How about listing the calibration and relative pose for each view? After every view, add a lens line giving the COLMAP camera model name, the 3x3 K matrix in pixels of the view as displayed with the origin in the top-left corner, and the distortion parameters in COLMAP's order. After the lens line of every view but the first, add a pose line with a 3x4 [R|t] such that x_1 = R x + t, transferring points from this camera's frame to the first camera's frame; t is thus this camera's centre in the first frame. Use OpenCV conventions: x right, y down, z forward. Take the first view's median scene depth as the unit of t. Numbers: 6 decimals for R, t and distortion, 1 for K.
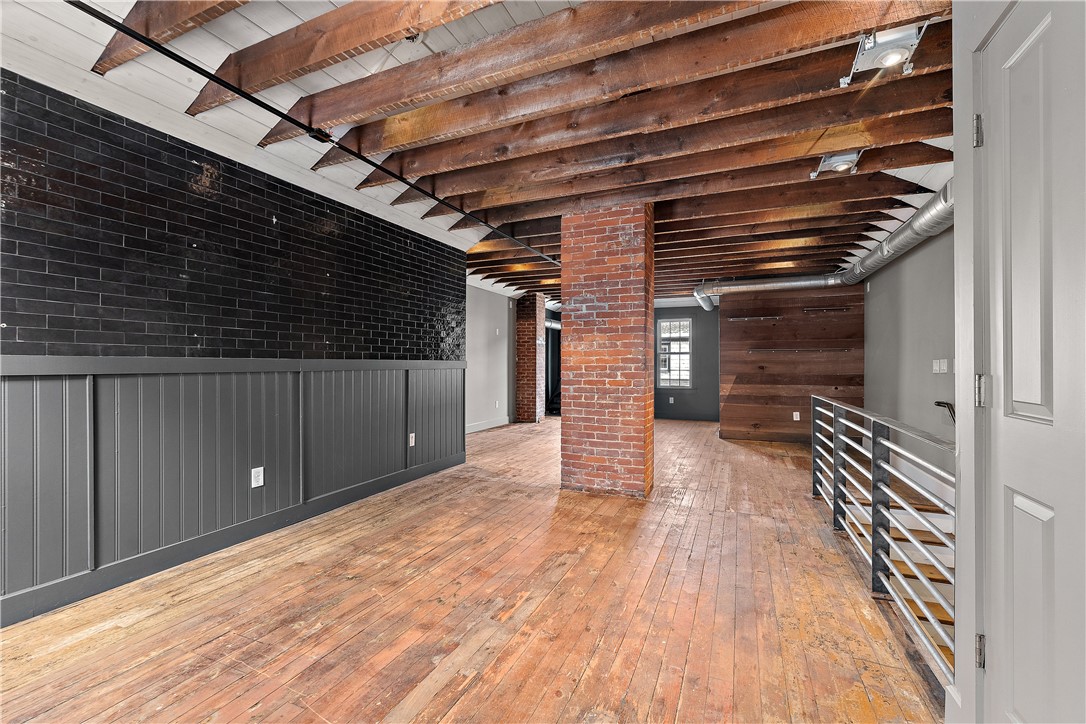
lens RADIAL K [[460.7, 0, 539.0], [0, 460.7, 361.9], [0, 0, 1]] dist [-0.002749, -0.000275]
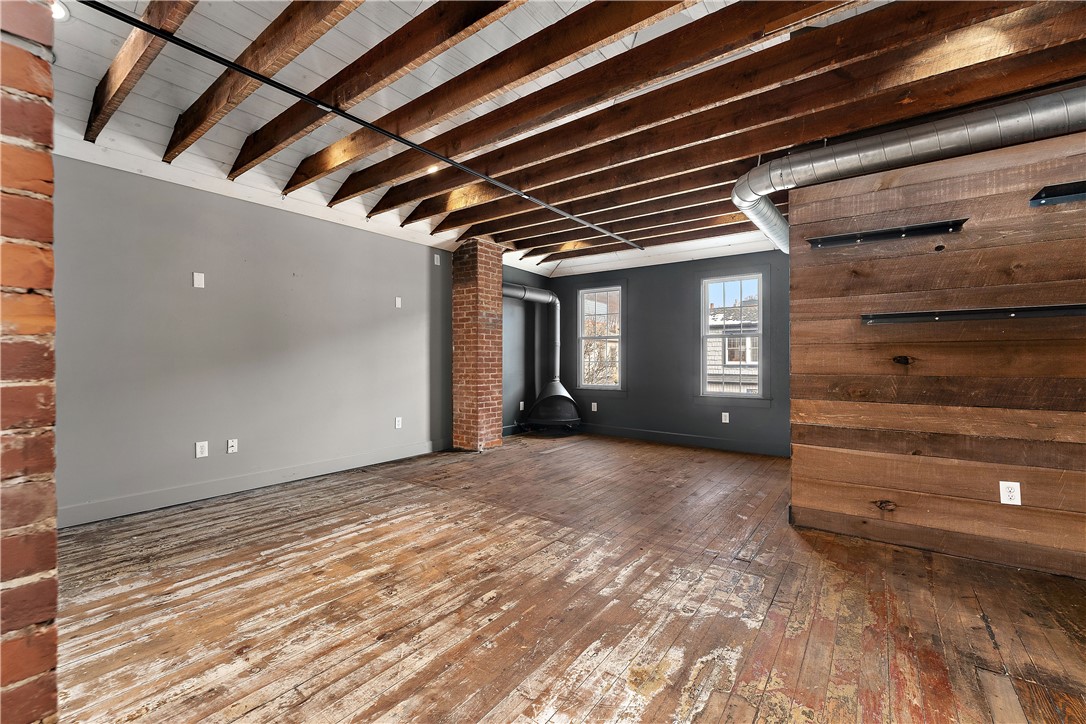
lens RADIAL K [[460.7, 0, 539.0], [0, 460.7, 361.9], [0, 0, 1]] dist [-0.002749, -0.000275]
pose [[0.974066, -0.002349, -0.226252, 0.473071], [0.005293, 0.999909, 0.012406, 0.012603], [0.226202, -0.013282, 0.973990, 0.957525]]
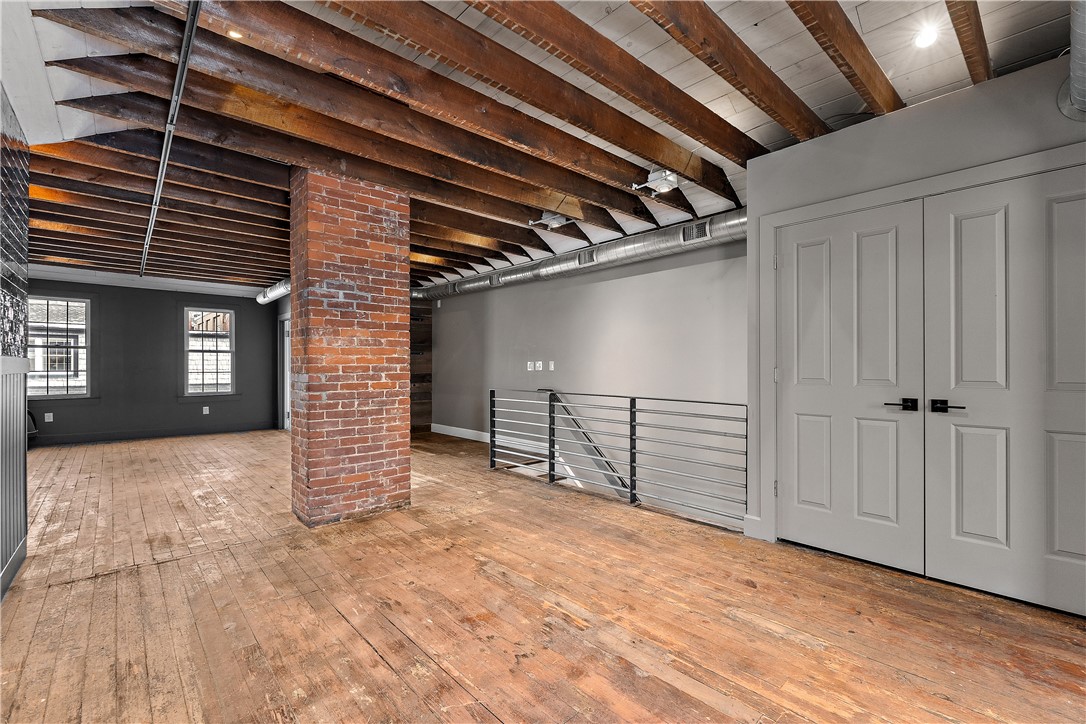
lens RADIAL K [[468.5, 0, 537.2], [0, 468.5, 363.8], [0, 0, 1]] dist [-0.000238, -0.000203]
pose [[0.411135, 0.002337, 0.911571, -0.534374], [-0.003748, 0.999993, -0.000873, 0.003630], [-0.911567, -0.003058, 0.411141, 0.358032]]
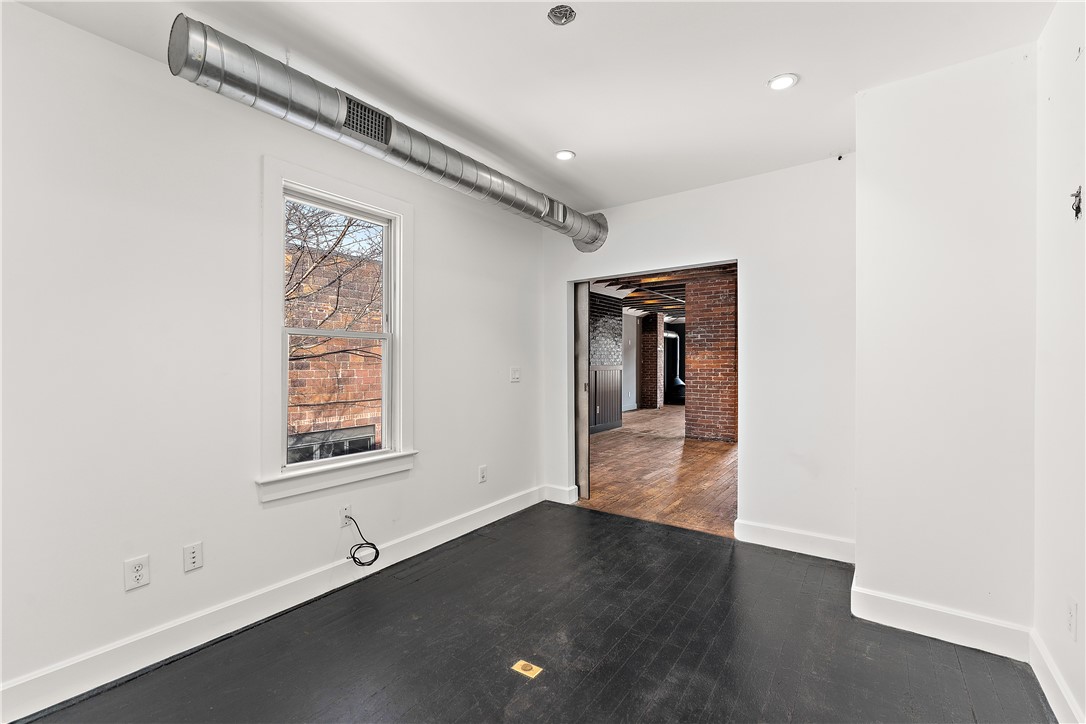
lens RADIAL K [[464.5, 0, 539.6], [0, 464.5, 366.9], [0, 0, 1]] dist [-0.001680, -0.000035]
pose [[0.977905, -0.000481, -0.209049, -0.134160], [0.004078, 0.999851, 0.016779, -0.032791], [0.209009, -0.017261, 0.977761, -0.913927]]
